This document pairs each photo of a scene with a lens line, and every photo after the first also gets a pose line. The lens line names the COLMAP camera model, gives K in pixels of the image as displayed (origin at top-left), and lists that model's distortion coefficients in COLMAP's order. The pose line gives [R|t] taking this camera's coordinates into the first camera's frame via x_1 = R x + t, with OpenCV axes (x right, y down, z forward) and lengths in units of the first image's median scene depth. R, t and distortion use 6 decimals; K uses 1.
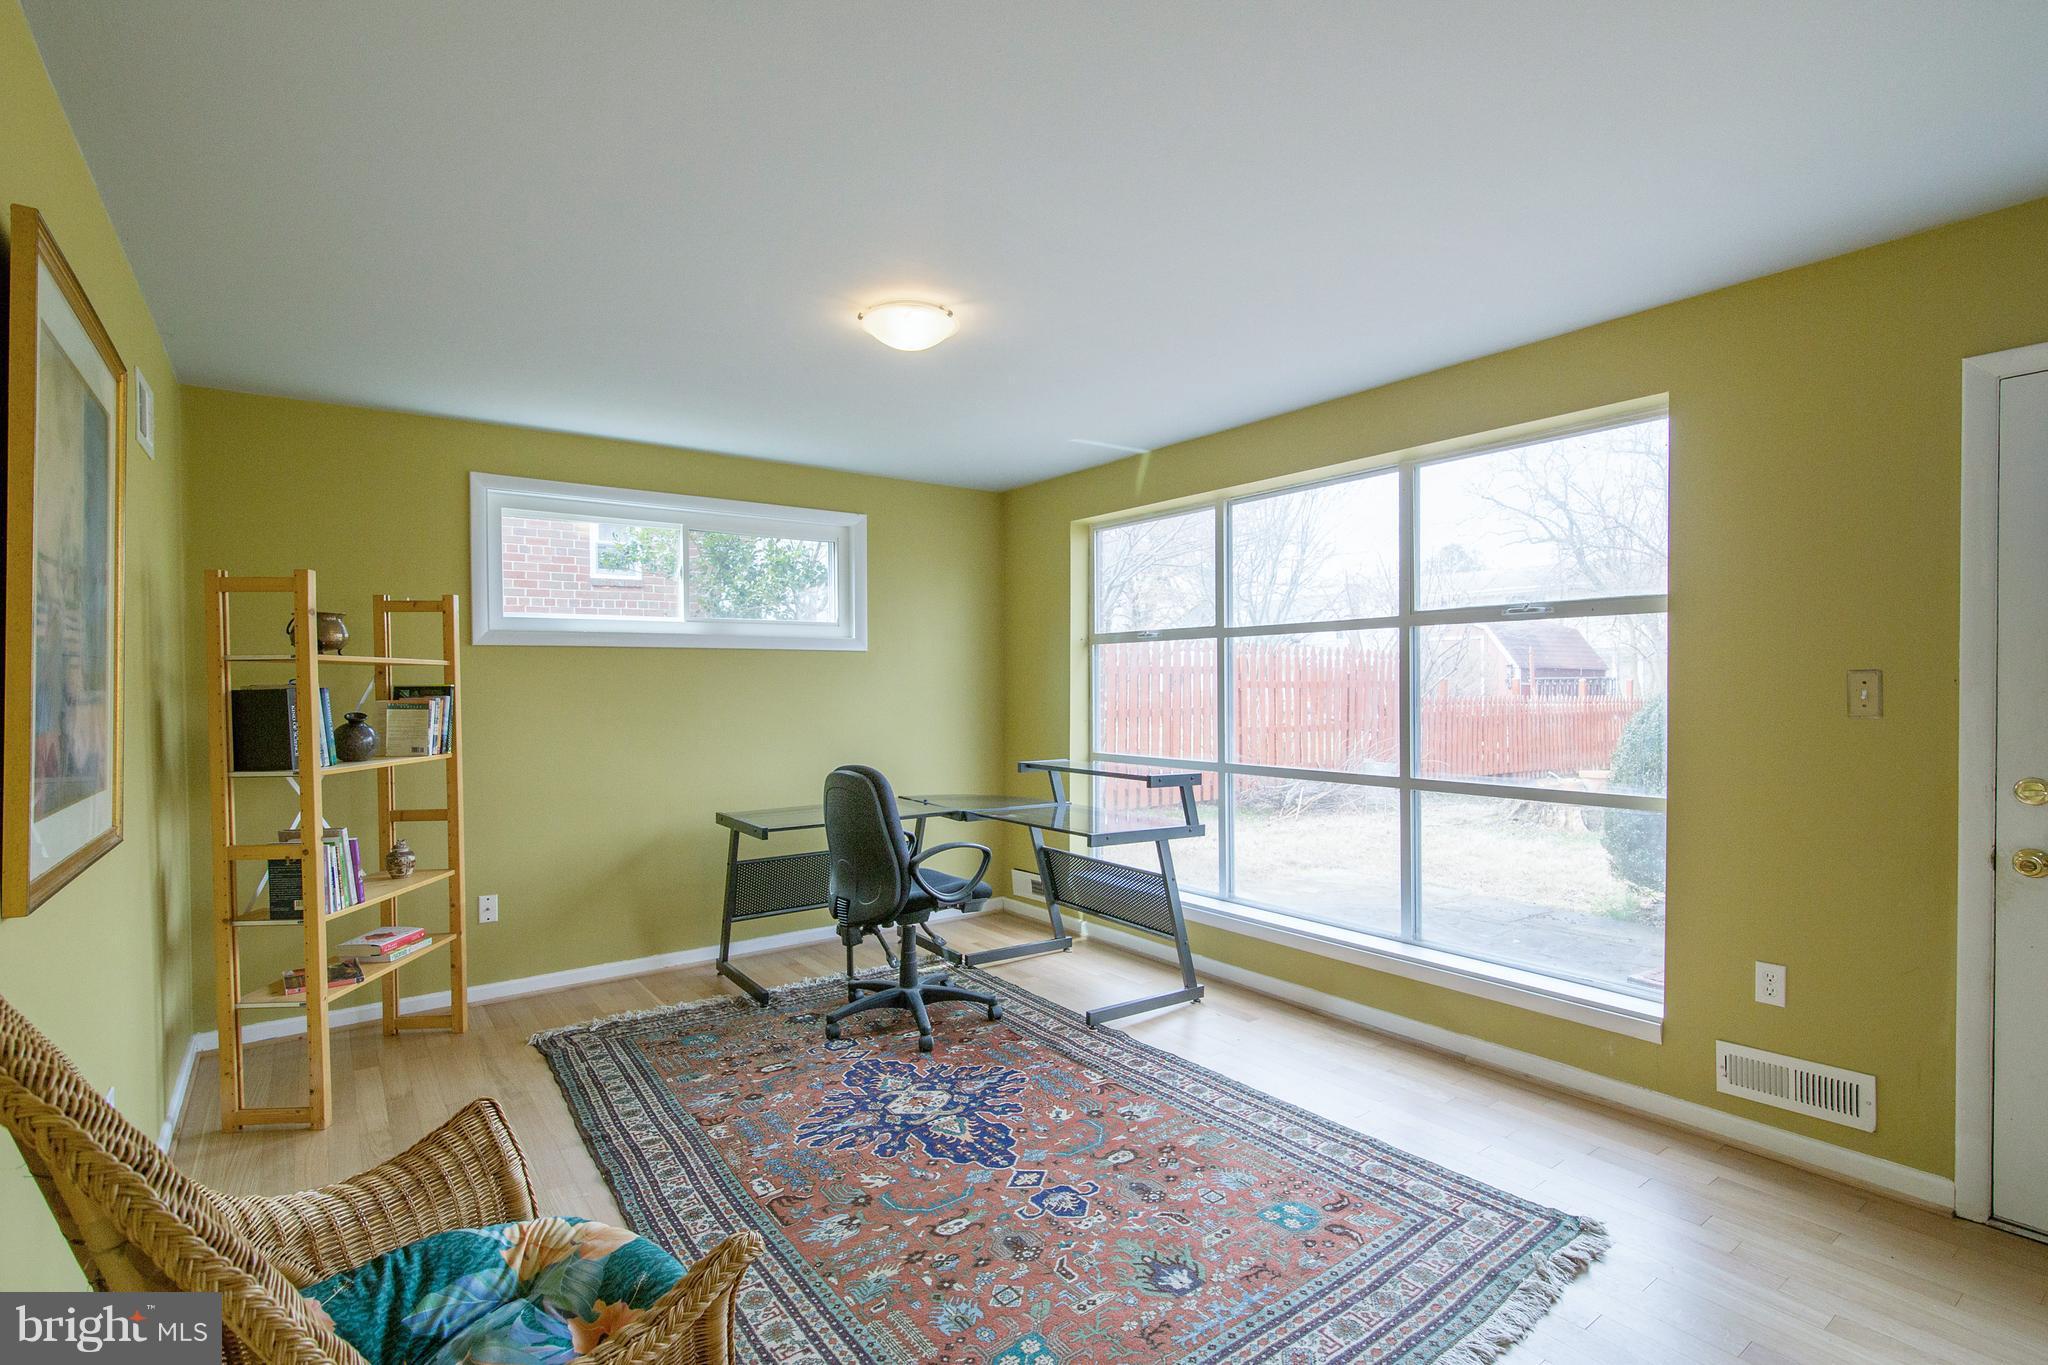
lens RADIAL K [[958.3, 0, 1026.6], [0, 958.3, 706.1], [0, 0, 1]] dist [-0.002047, 0.002023]
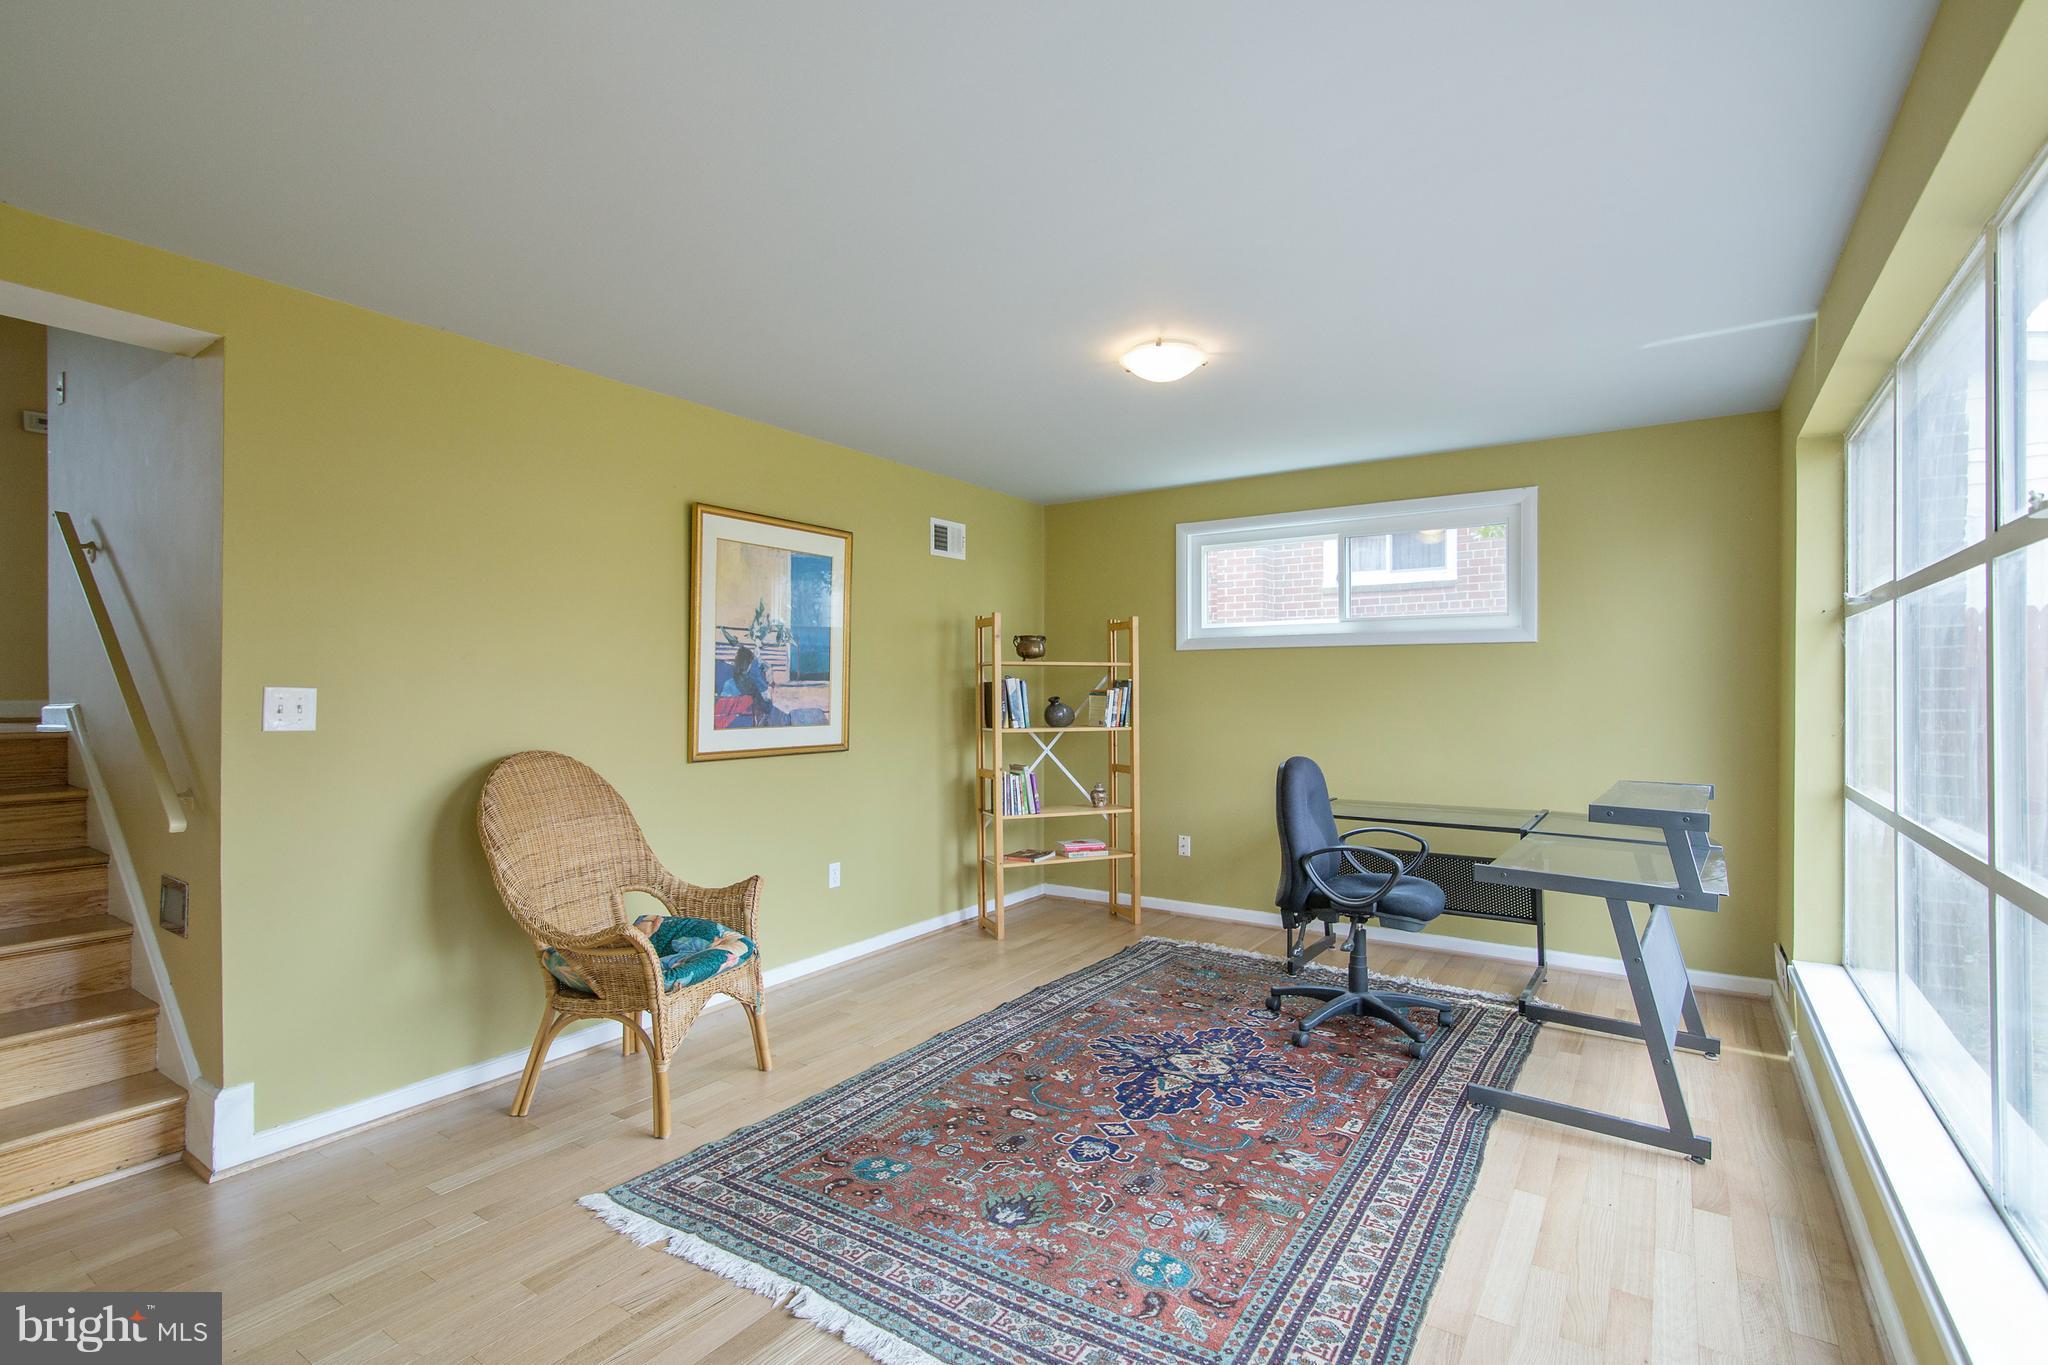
lens RADIAL K [[958.3, 0, 1028.4], [0, 958.3, 686.1], [0, 0, 1]] dist [-0.002047, 0.002023]
pose [[0.332649, 0.005681, -0.943034, 0.816858], [-0.021698, 0.999763, -0.001631, -0.007756], [0.942801, 0.021004, 0.332693, 0.434010]]
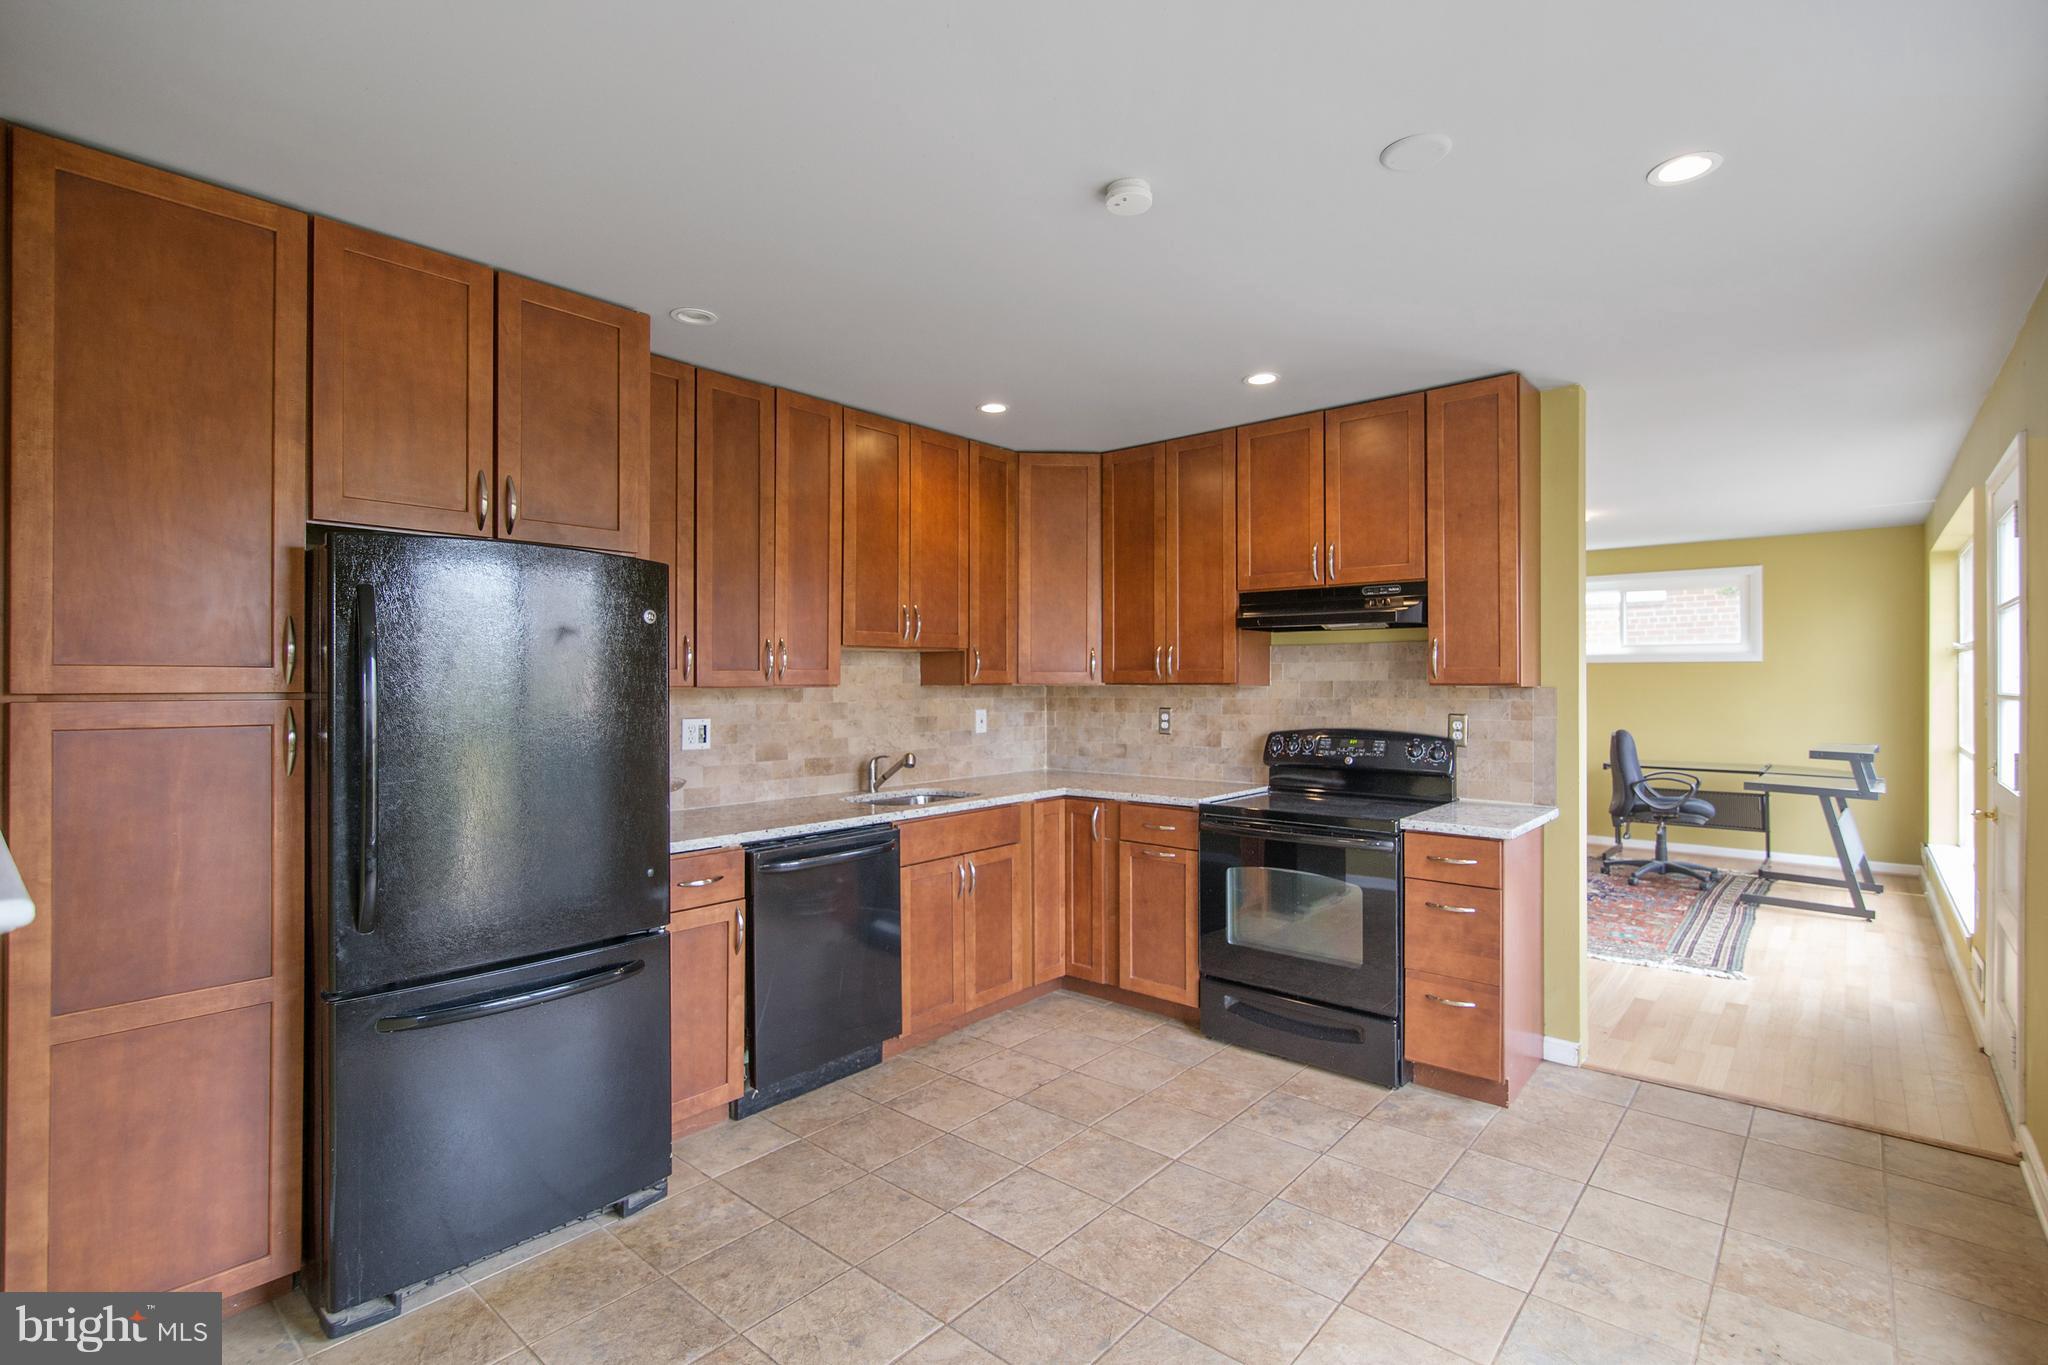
lens RADIAL K [[958.3, 0, 1024.5], [0, 958.3, 669.8], [0, 0, 1]] dist [-0.002047, 0.002023]
pose [[0.215550, -0.002863, -0.976489, 1.587588], [-0.022865, 0.999707, -0.007978, -0.013420], [0.976225, 0.024047, 0.215421, -0.601894]]
